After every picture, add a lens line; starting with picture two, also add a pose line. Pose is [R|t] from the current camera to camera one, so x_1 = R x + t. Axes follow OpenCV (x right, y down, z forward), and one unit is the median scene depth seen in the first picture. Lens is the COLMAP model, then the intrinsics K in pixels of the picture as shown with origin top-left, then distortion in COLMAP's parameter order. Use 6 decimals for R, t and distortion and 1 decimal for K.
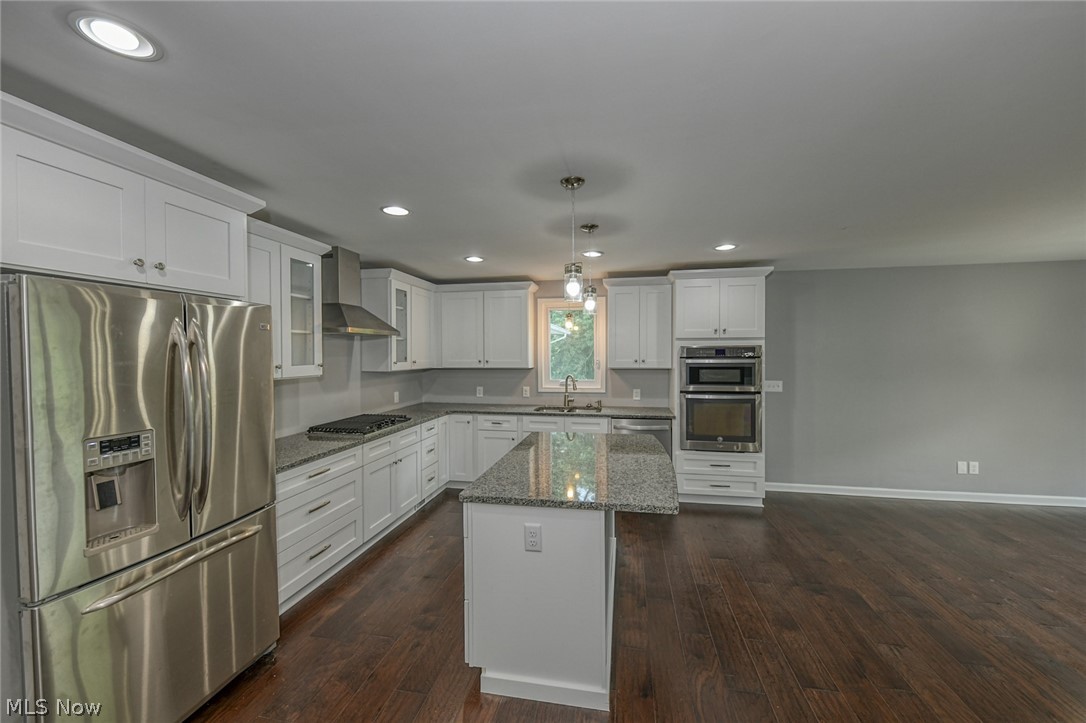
lens RADIAL K [[418.8, 0, 540.5], [0, 418.8, 360.4], [0, 0, 1]] dist [0.001120, 0.000158]
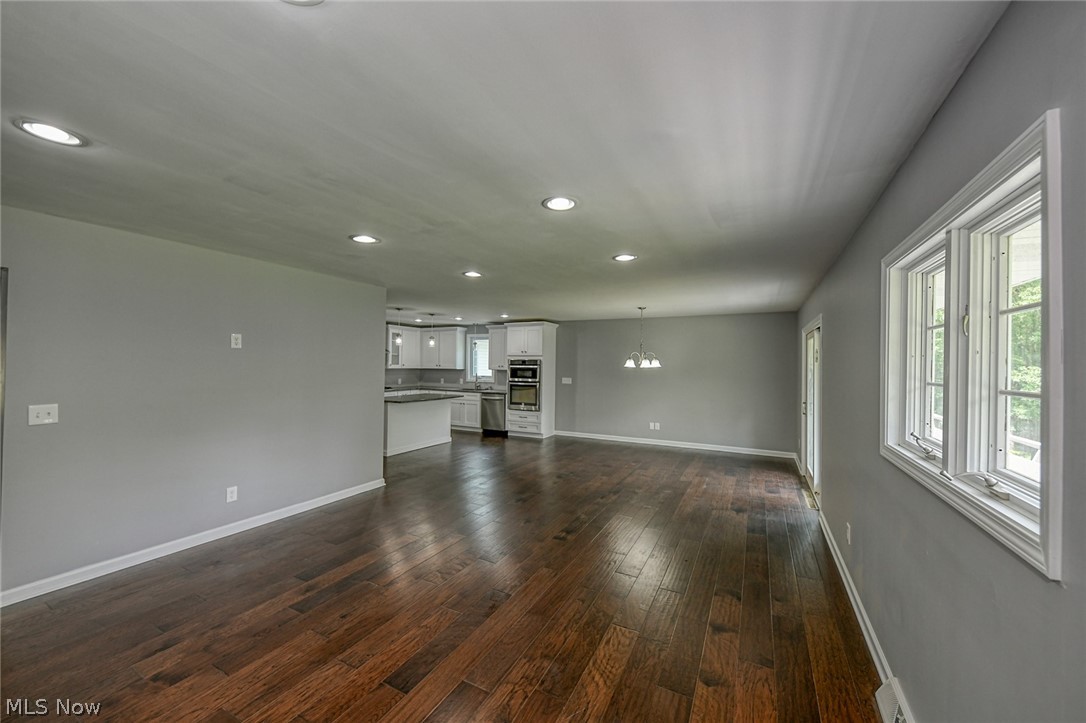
lens RADIAL K [[418.8, 0, 540.5], [0, 418.8, 360.4], [0, 0, 1]] dist [0.001120, 0.000158]
pose [[0.957411, 0.012644, -0.288450, 1.088564], [-0.019661, 0.999577, -0.021443, 0.014171], [0.288057, 0.026201, 0.957255, -0.946314]]
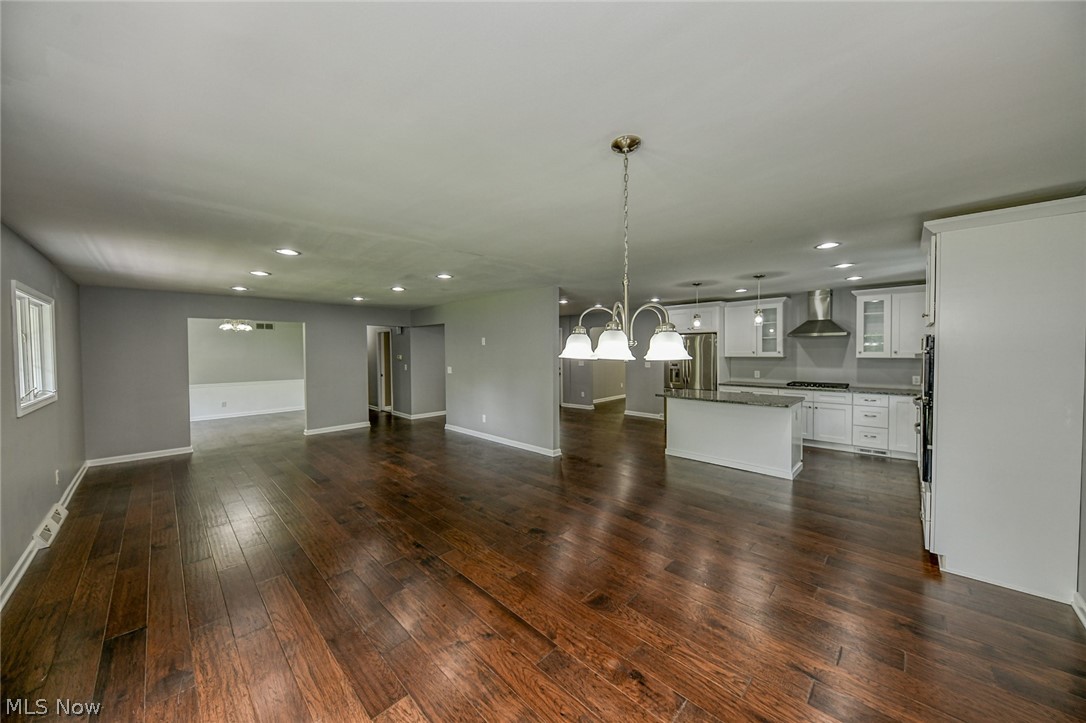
lens RADIAL K [[371.6, 0, 540.3], [0, 371.6, 360.4], [0, 0, 1]] dist [-0.001239, -0.000192]
pose [[-0.549483, 0.032731, -0.834864, 1.372231], [-0.000636, 0.999216, 0.039593, -0.016443], [0.835505, 0.022286, -0.549031, 0.768074]]
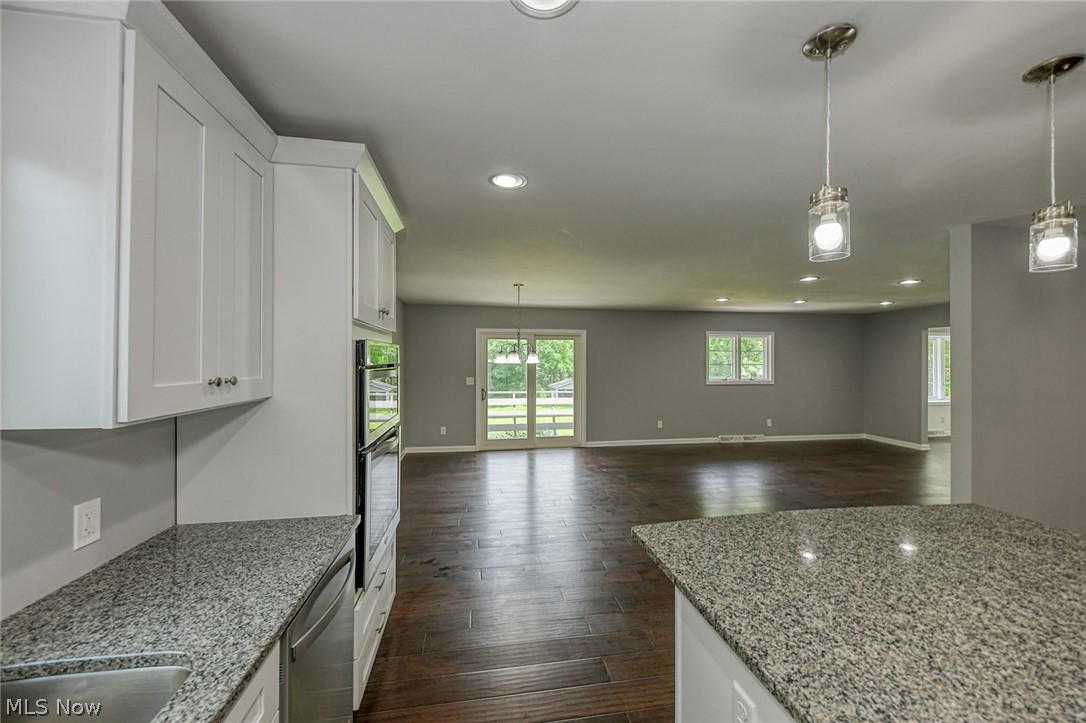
lens RADIAL K [[418.8, 0, 540.5], [0, 418.8, 360.4], [0, 0, 1]] dist [0.001120, 0.000158]
pose [[-0.339957, 0.007598, 0.940410, -0.115721], [0.016090, 0.999868, -0.002262, -0.009430], [-0.940303, 0.014362, -0.340035, 0.979297]]
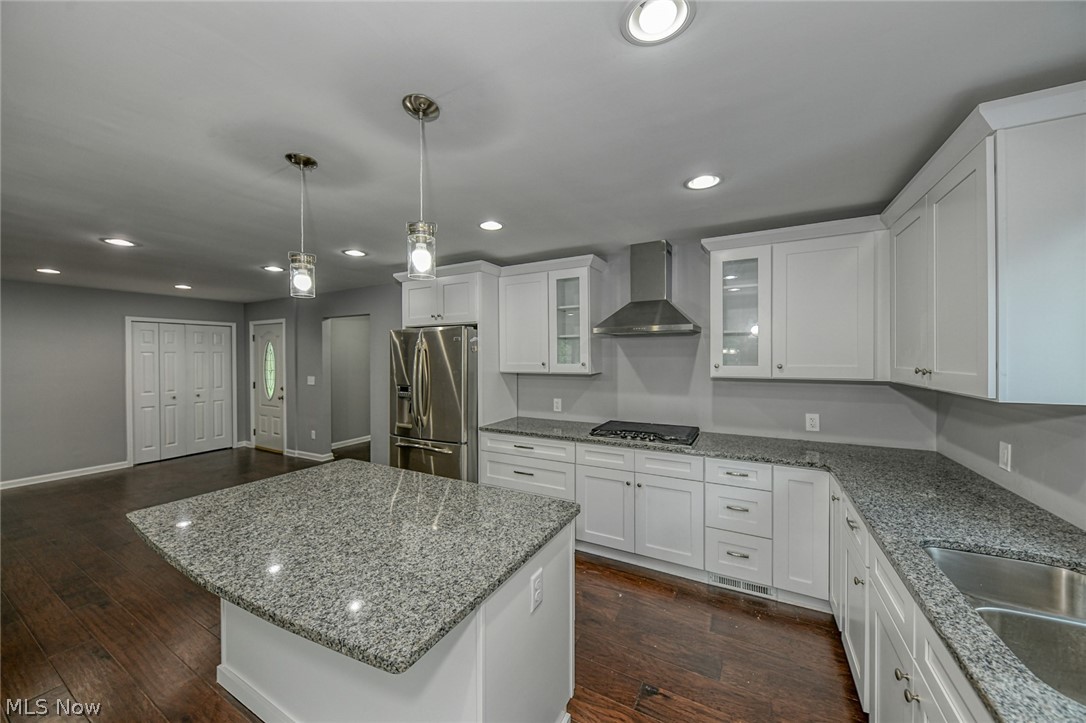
lens RADIAL K [[378.6, 0, 543.0], [0, 378.6, 358.2], [0, 0, 1]] dist [0.001287, -0.002589]
pose [[-0.296632, 0.010599, -0.954933, 0.360572], [-0.010731, 0.999838, 0.014431, -0.013325], [0.954932, 0.014528, -0.296470, 0.899228]]
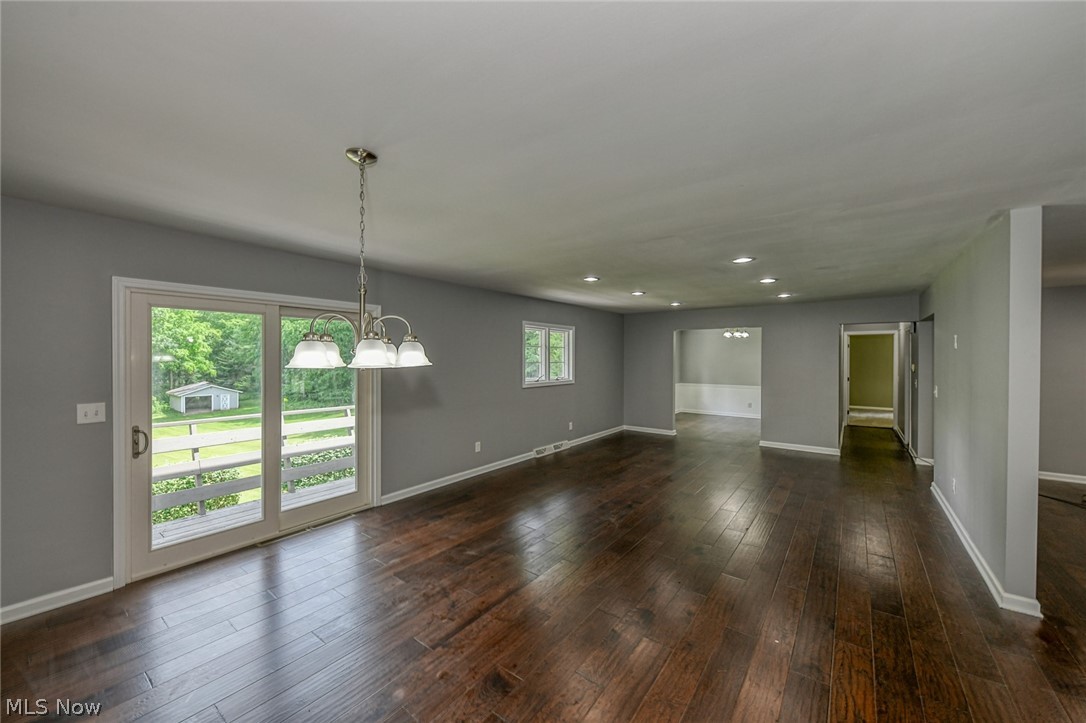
lens RADIAL K [[406.1, 0, 541.5], [0, 406.1, 360.6], [0, 0, 1]] dist [0.001904, 0.000210]
pose [[-0.901703, 0.002387, 0.432350, 0.647016], [0.011139, 0.999781, 0.017710, -0.016576], [-0.432213, 0.020785, -0.901532, 0.934928]]
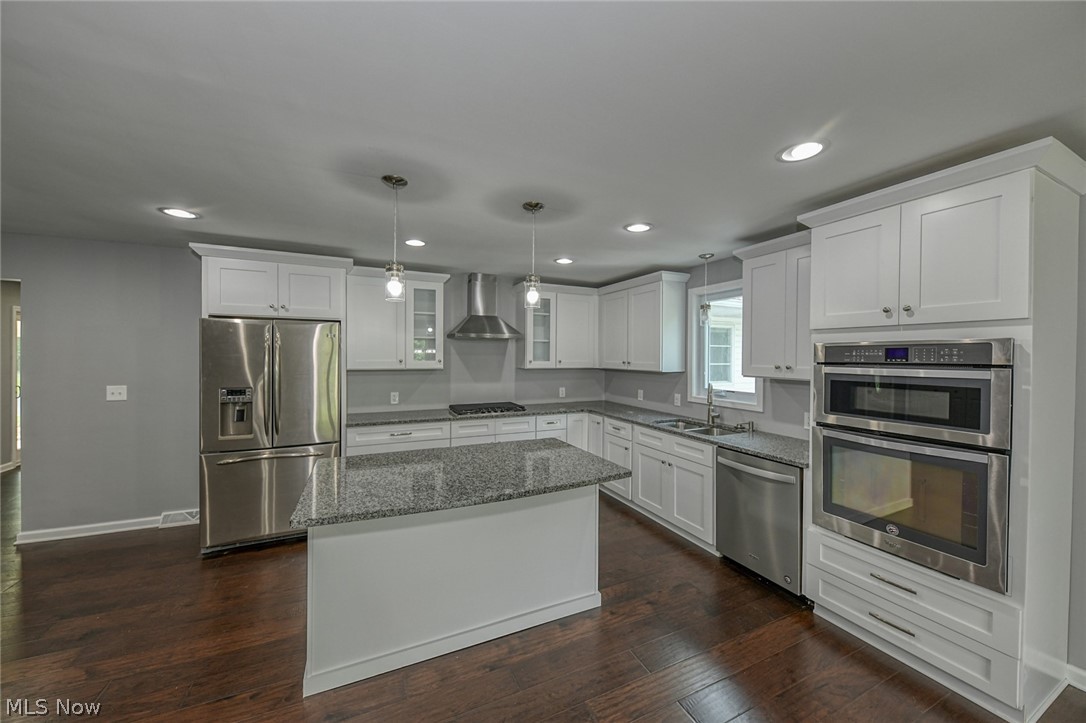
lens RADIAL K [[386.7, 0, 543.0], [0, 386.7, 361.5], [0, 0, 1]] dist [-0.000005, -0.000185]
pose [[0.589245, 0.021665, -0.807664, 0.542050], [-0.023335, 0.999680, 0.009791, -0.005479], [0.807617, 0.013077, 0.589562, 0.387907]]
